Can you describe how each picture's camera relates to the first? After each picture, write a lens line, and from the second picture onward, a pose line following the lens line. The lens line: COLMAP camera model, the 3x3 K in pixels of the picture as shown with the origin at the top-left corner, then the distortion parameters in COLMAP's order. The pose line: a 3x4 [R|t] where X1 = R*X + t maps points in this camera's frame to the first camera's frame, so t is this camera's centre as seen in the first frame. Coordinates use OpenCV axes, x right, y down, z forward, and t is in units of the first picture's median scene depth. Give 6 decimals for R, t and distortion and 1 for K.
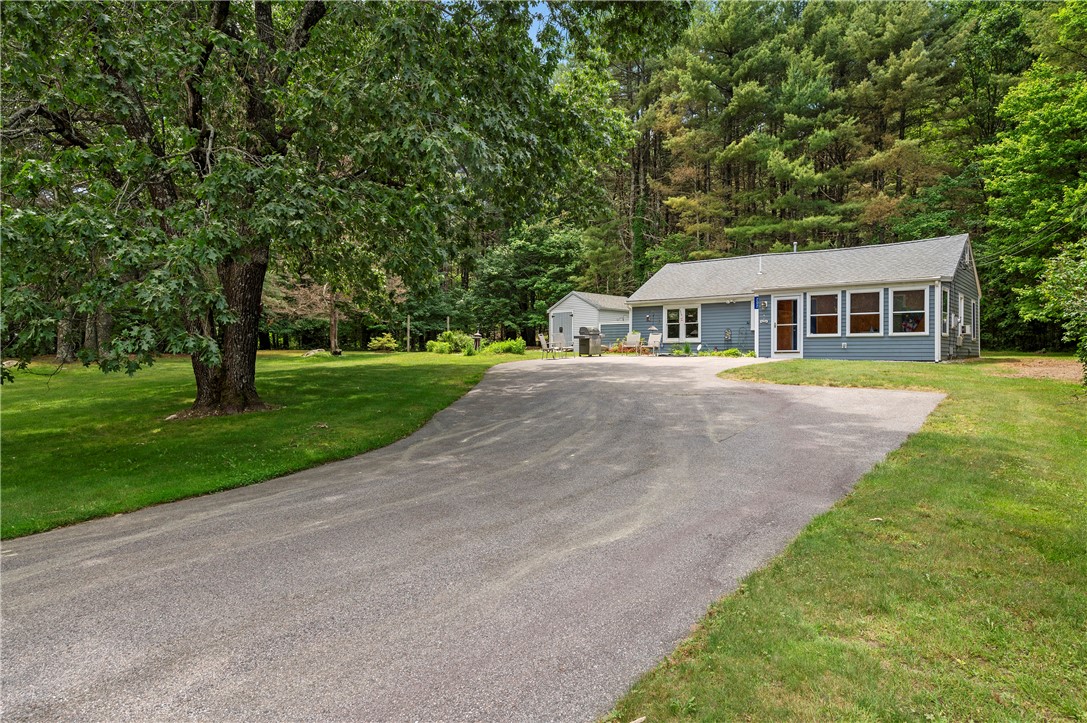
lens RADIAL K [[647.9, 0, 538.5], [0, 647.9, 369.1], [0, 0, 1]] dist [-0.000037, -0.001109]
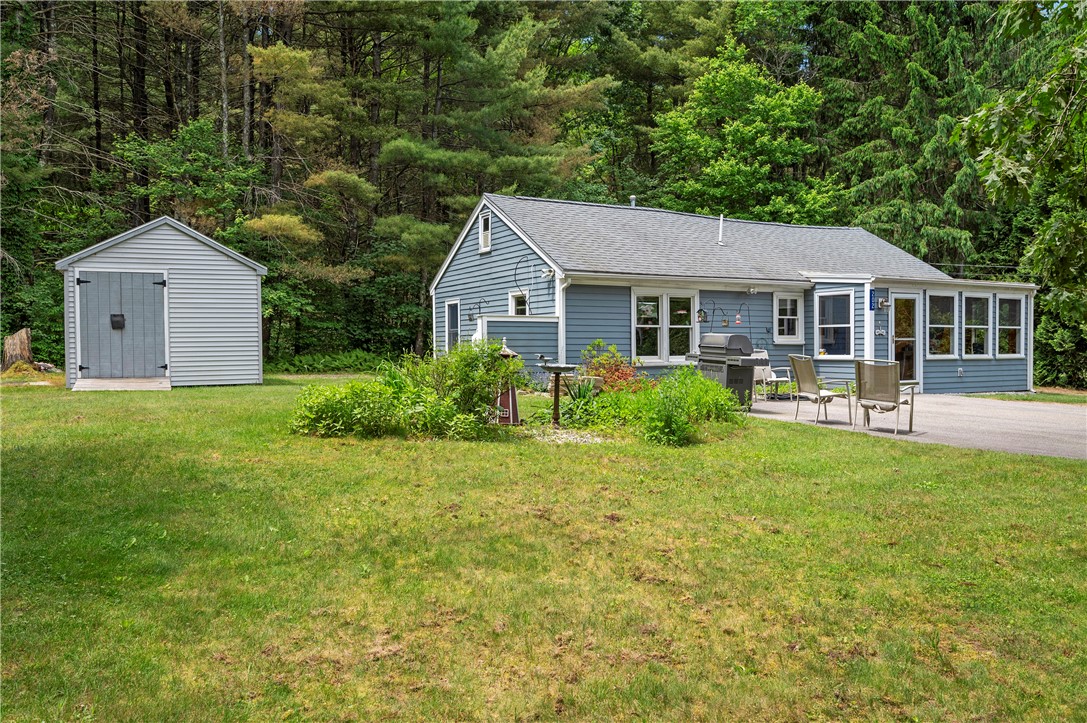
lens RADIAL K [[850.1, 0, 536.0], [0, 850.1, 359.0], [0, 0, 1]] dist [0.000372, -0.015101]
pose [[0.366812, -0.011211, 0.930227, -0.408592], [0.024878, 0.999688, 0.002238, -0.049081], [-0.929962, 0.022321, 0.366977, 0.843543]]
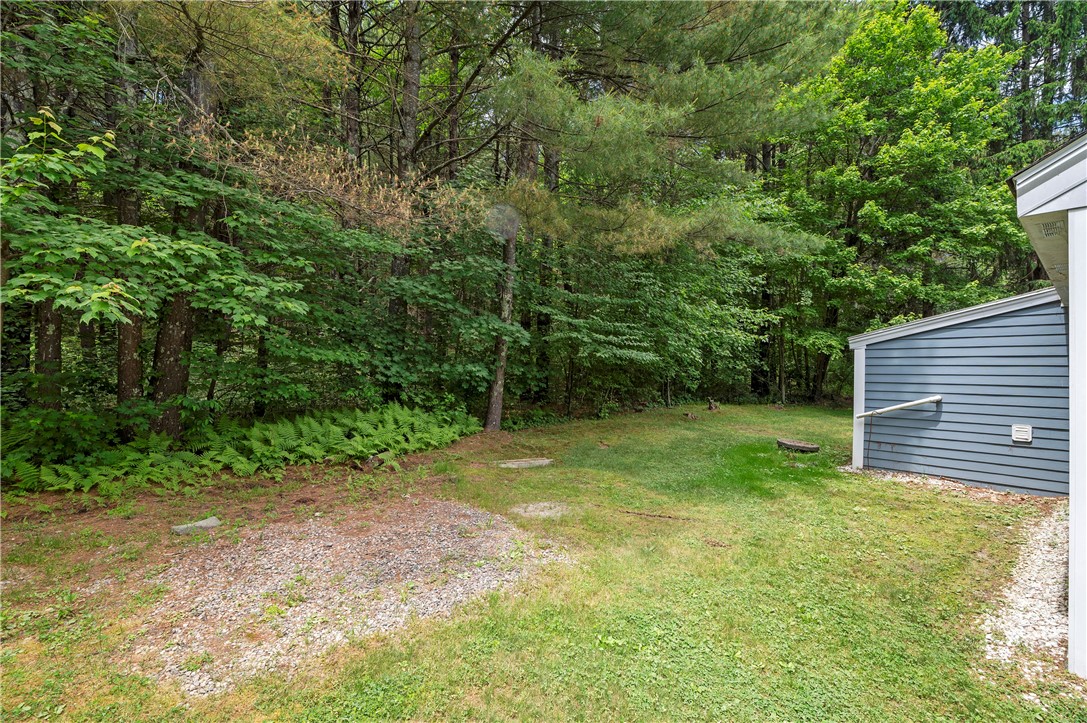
lens RADIAL K [[496.9, 0, 536.1], [0, 496.9, 367.3], [0, 0, 1]] dist [0.000572, 0.000064]
pose [[0.155718, 0.000036, 0.987802, 0.206436], [0.015845, 0.999871, -0.002535, -0.085114], [-0.987674, 0.016046, 0.155698, 1.303980]]
